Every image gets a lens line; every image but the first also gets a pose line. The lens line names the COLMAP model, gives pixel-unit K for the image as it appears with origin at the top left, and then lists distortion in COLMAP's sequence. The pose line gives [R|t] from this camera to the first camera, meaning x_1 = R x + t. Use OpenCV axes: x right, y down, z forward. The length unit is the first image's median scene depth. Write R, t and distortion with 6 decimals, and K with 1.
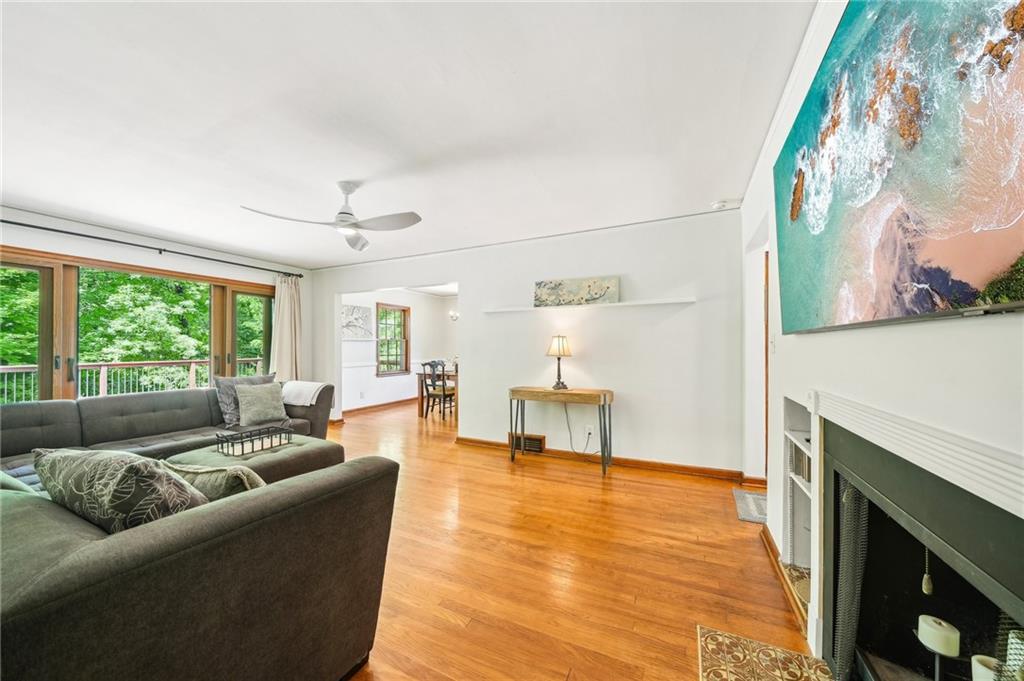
lens RADIAL K [[360.3, 0, 512.9], [0, 360.3, 344.4], [0, 0, 1]] dist [-0.006072, -0.000019]
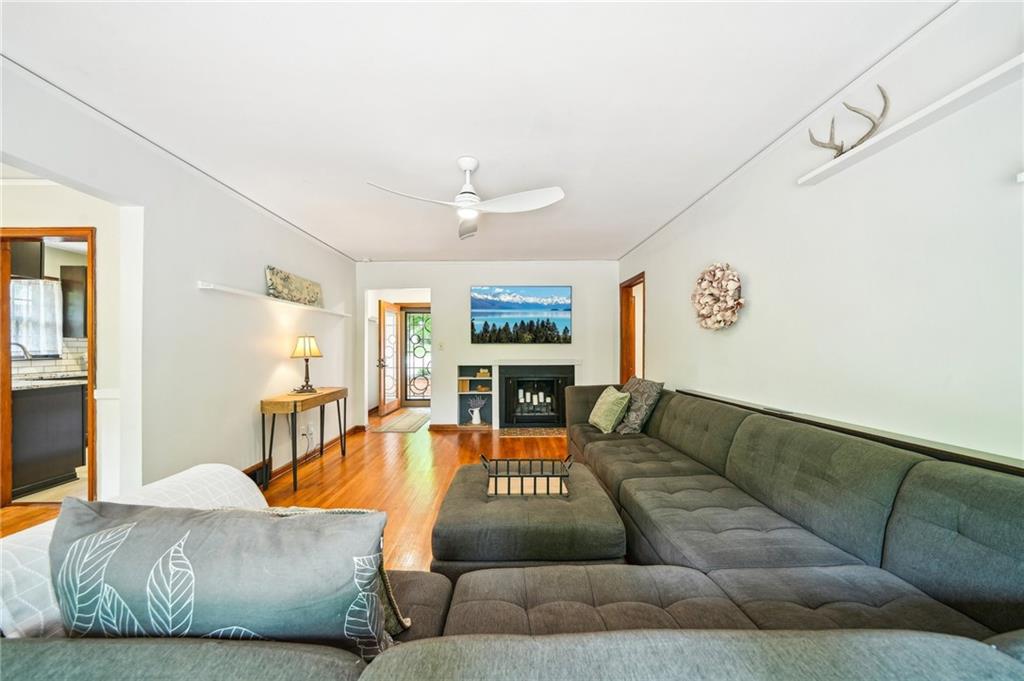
lens RADIAL K [[360.3, 0, 510.8], [0, 360.3, 342.6], [0, 0, 1]] dist [-0.006072, -0.000019]
pose [[-0.446491, 0.013046, 0.894693, -0.905081], [0.001184, 0.999901, -0.013990, 0.008037], [-0.894787, -0.005187, -0.446463, 0.900377]]
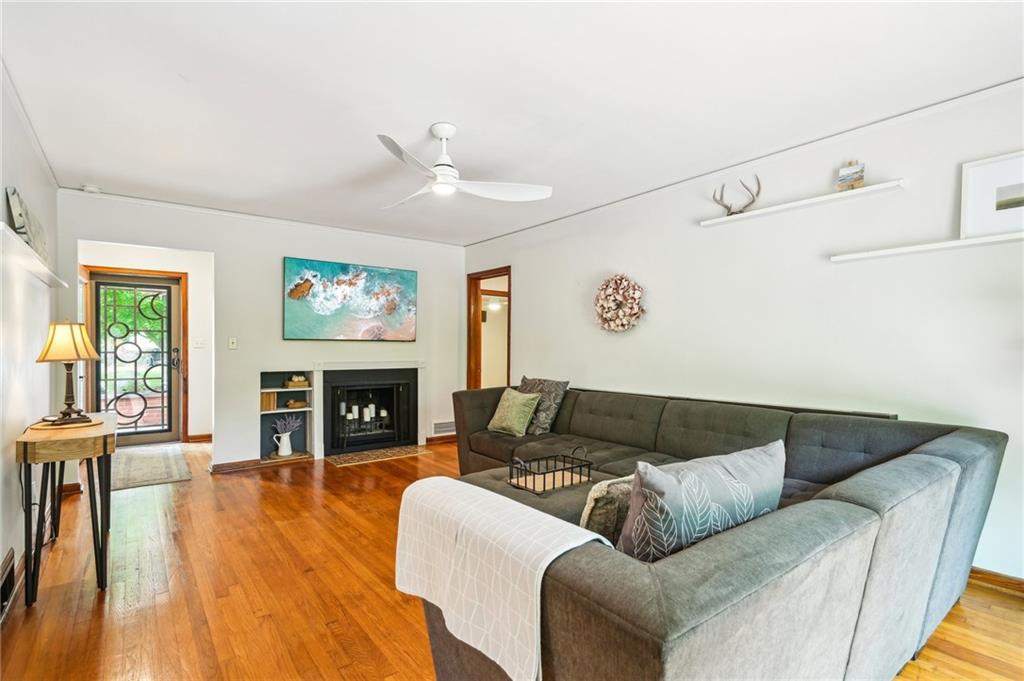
lens RADIAL K [[487.9, 0, 510.6], [0, 487.9, 349.1], [0, 0, 1]] dist [0.001419, 0.000266]
pose [[-0.894664, -0.005886, 0.446700, -0.728952], [-0.005454, 0.999983, 0.002253, 0.010472], [-0.446706, -0.000420, -0.894681, 1.288933]]
